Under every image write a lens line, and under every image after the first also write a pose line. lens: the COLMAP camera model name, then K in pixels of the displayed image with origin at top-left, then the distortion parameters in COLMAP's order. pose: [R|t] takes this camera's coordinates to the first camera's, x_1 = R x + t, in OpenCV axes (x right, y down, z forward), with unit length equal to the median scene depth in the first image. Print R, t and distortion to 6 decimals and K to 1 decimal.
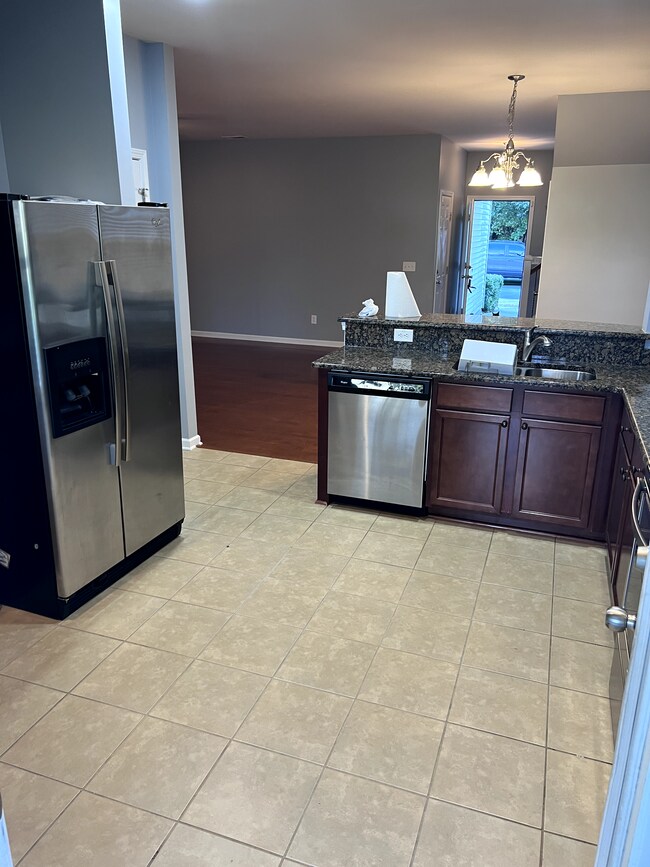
lens RADIAL K [[646.5, 0, 325.1], [0, 646.5, 432.1], [0, 0, 1]] dist [0.029627, -0.003625]
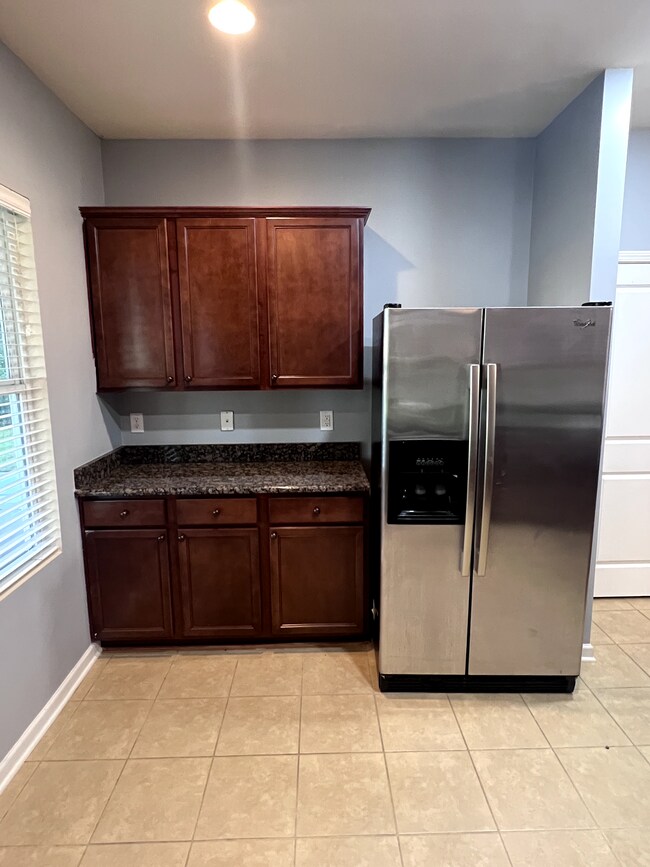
lens RADIAL K [[488.0, 0, 326.5], [0, 488.0, 430.9], [0, 0, 1]] dist [-0.002928, -0.000607]
pose [[0.361863, 0.139202, -0.921780, 0.240121], [-0.273722, 0.961070, 0.037680, -0.126789], [0.891140, 0.238677, 0.385879, 0.515624]]
